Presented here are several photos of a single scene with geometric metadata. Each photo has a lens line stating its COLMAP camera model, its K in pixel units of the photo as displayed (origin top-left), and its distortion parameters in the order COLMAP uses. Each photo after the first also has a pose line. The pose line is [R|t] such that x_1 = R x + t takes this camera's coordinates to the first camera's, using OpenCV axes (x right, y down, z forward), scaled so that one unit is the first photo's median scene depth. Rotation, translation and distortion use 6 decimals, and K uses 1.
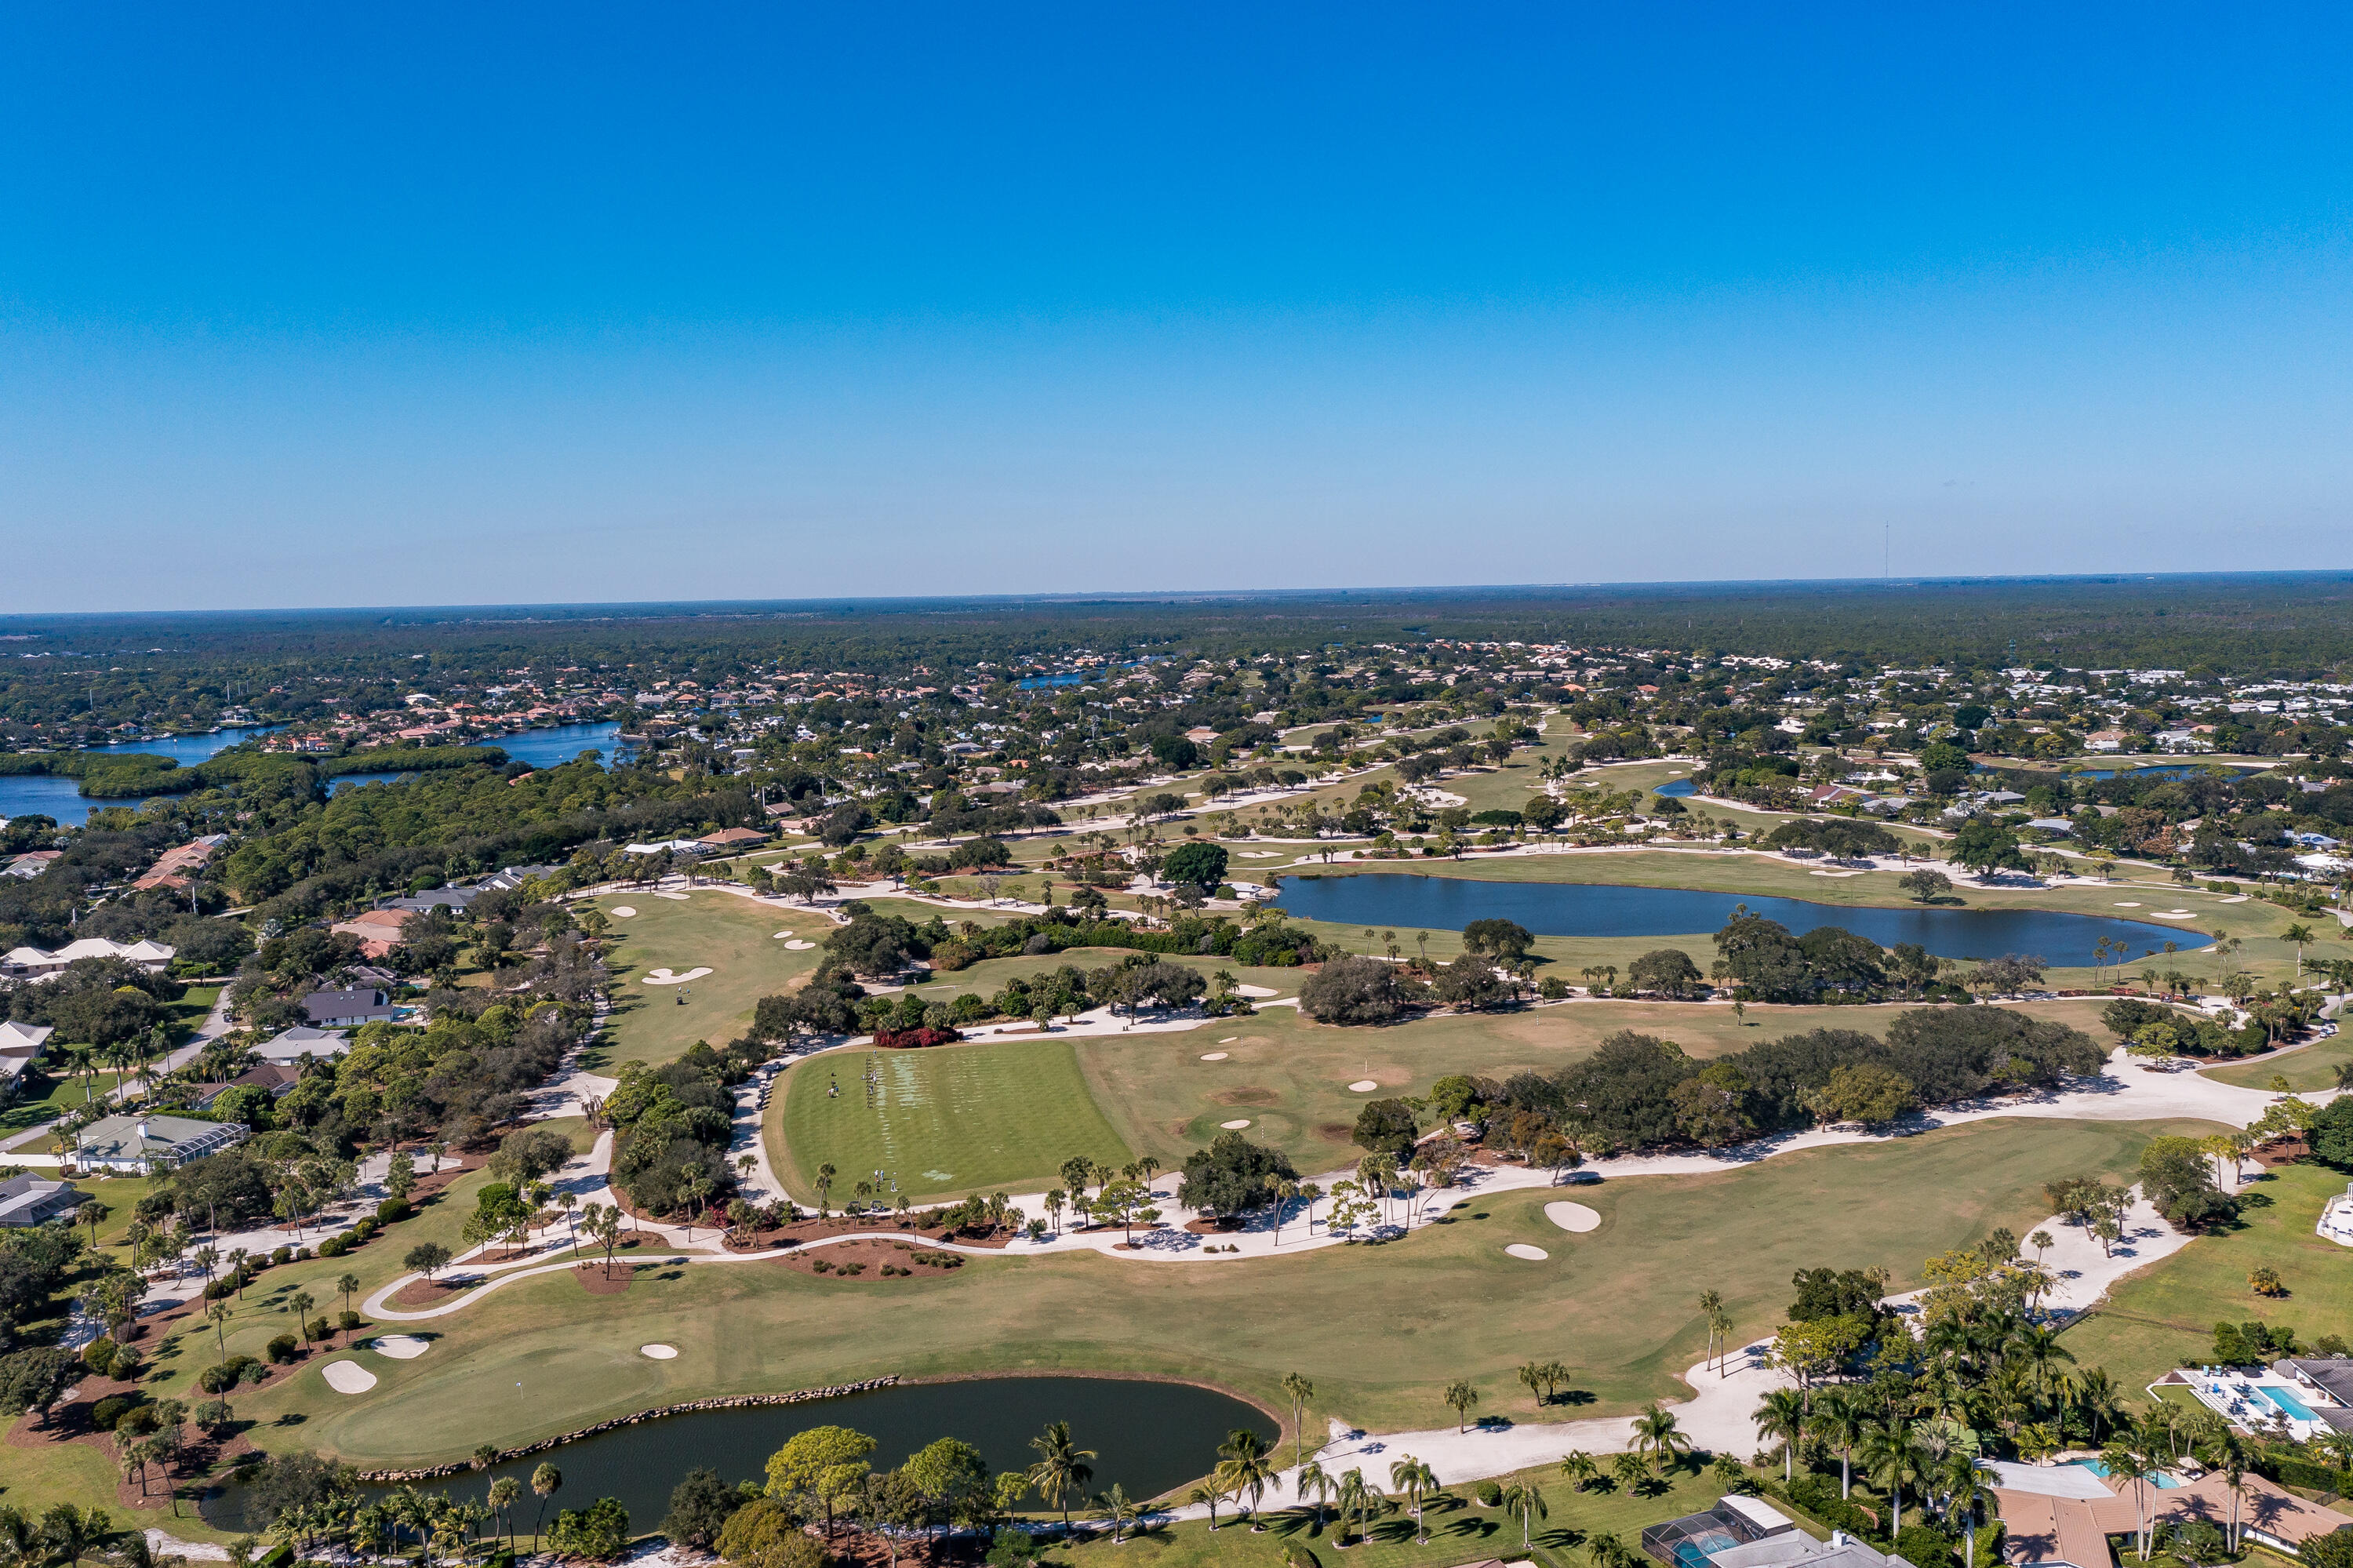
lens RADIAL K [[1877.5, 0, 1176.5], [0, 1877.5, 784.0], [0, 0, 1]] dist [-0.003818, 0.011262]
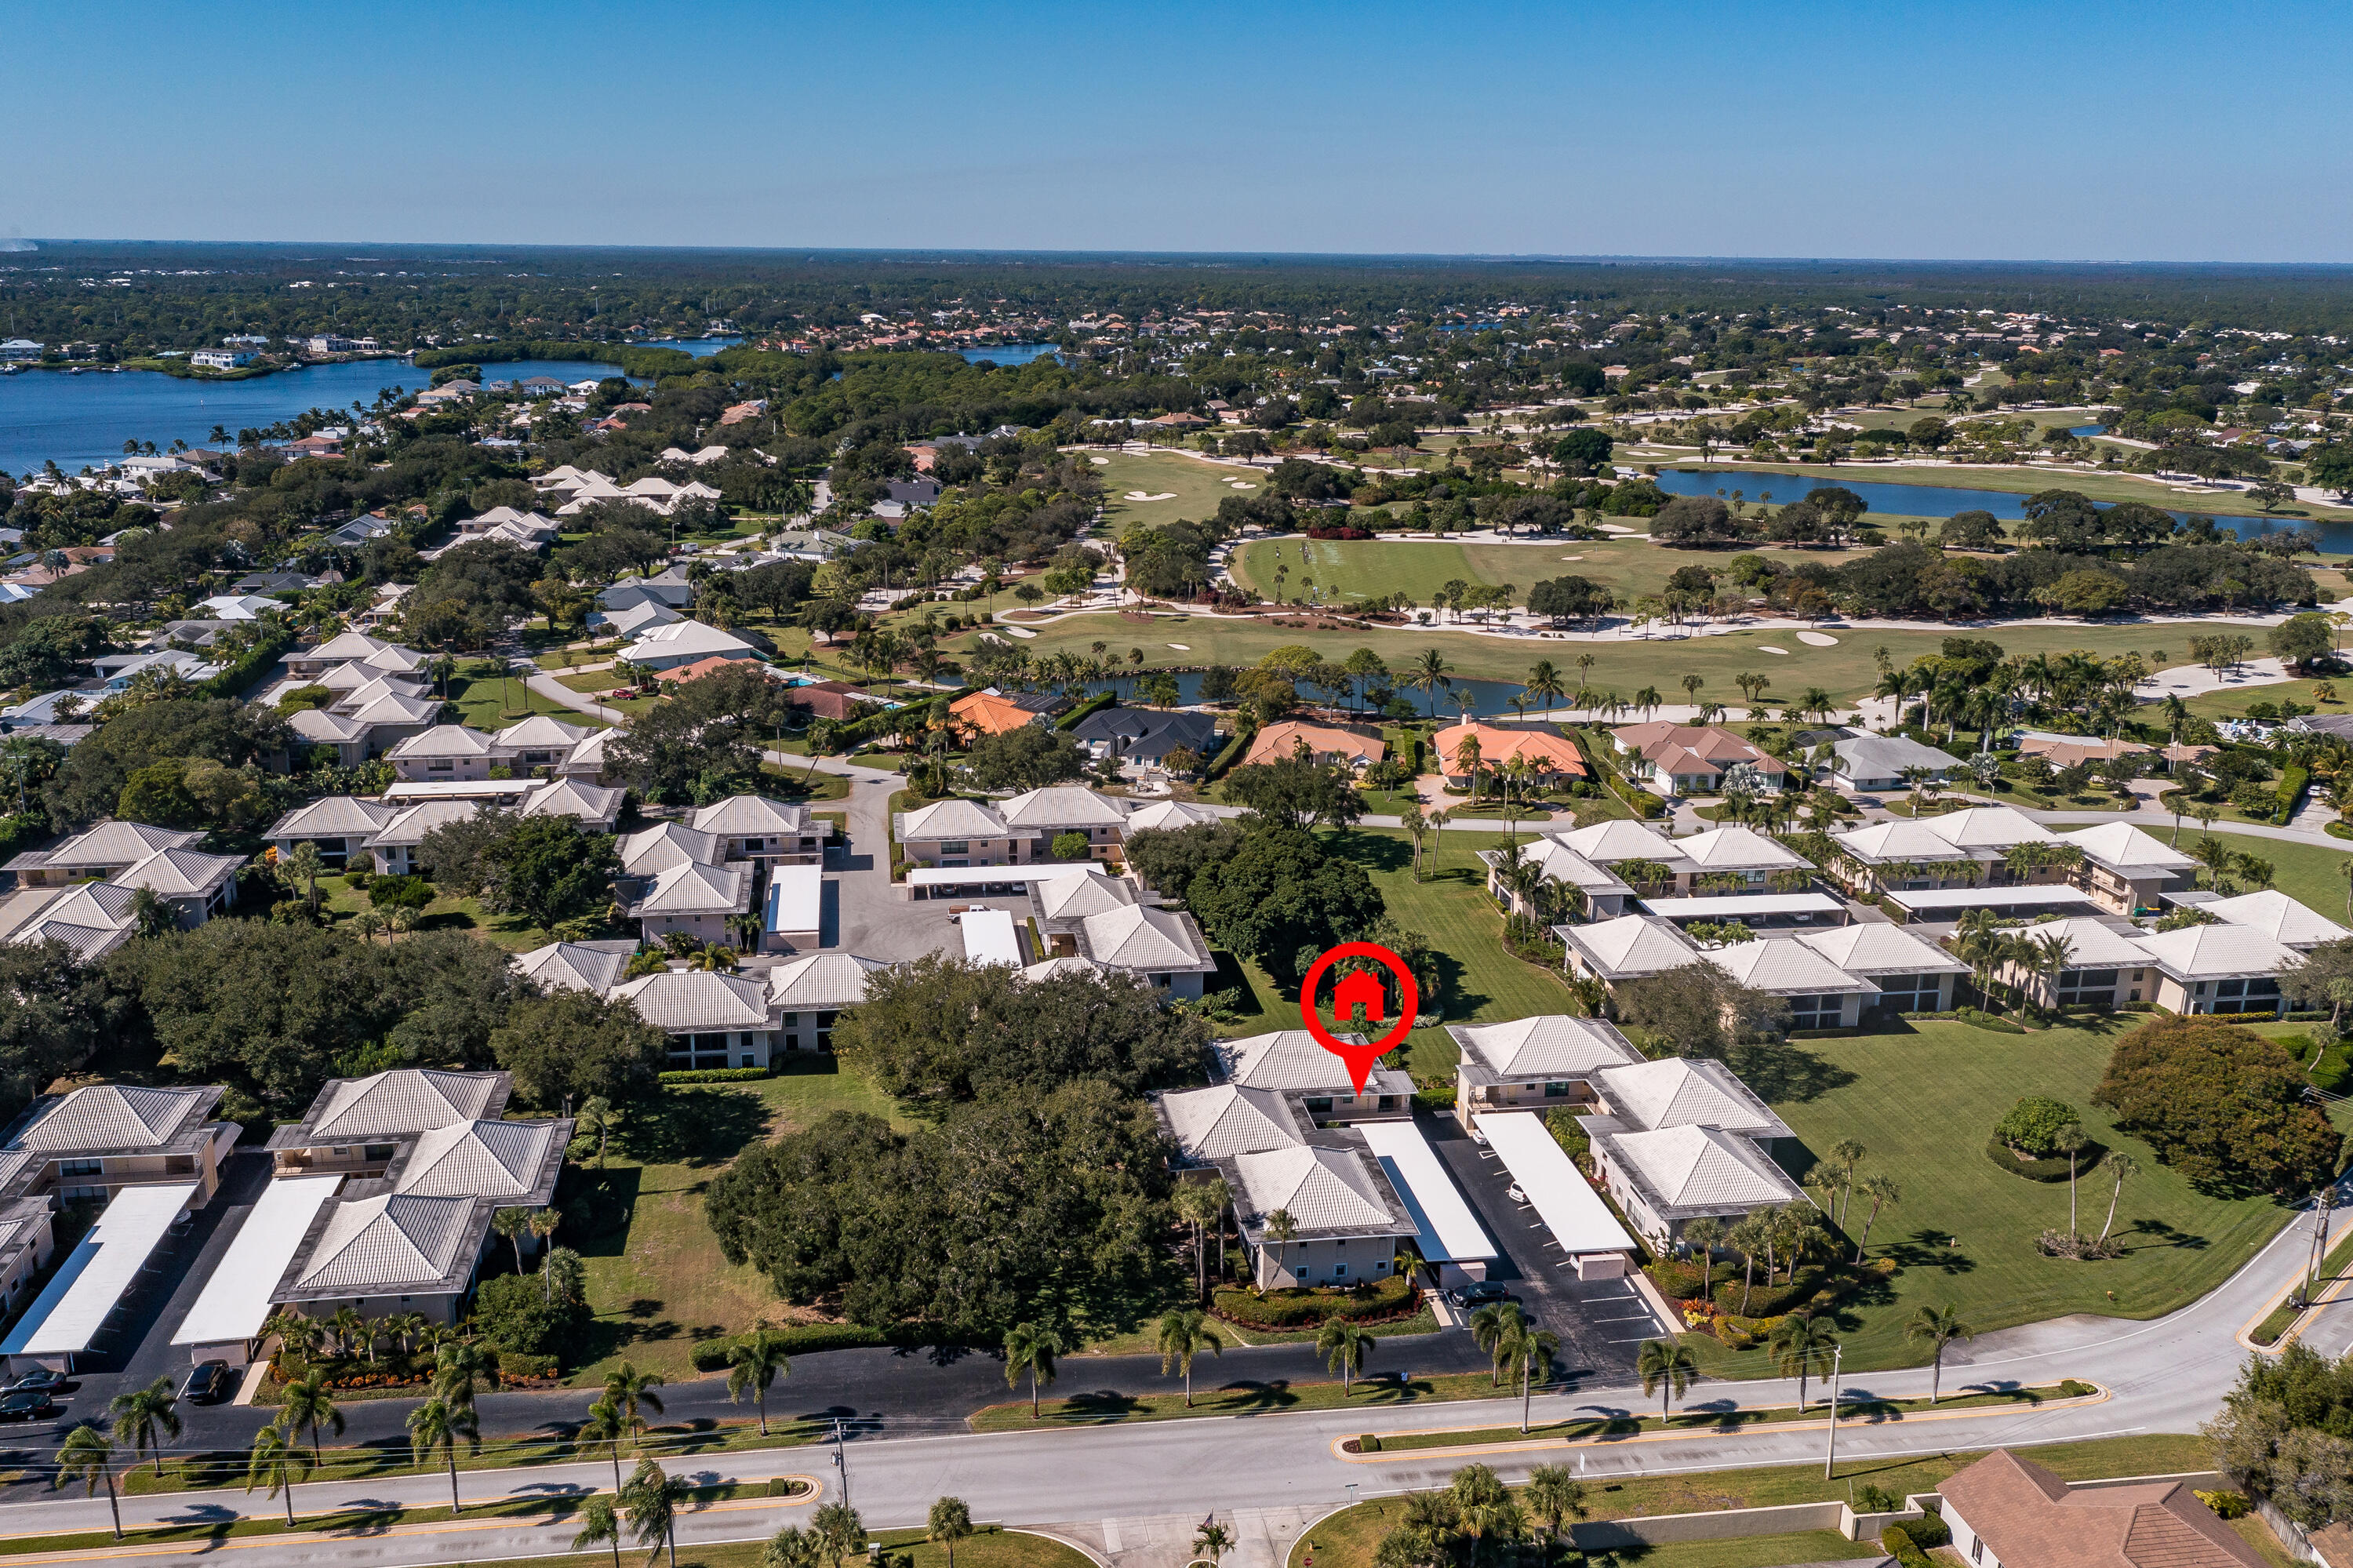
lens RADIAL K [[1877.5, 0, 1176.5], [0, 1877.5, 784.0], [0, 0, 1]] dist [-0.003818, 0.011262]
pose [[0.975520, 0.086336, -0.202254, 0.014820], [-0.048328, 0.981393, 0.185829, 0.036554], [0.214534, -0.171505, 0.961541, -0.156392]]
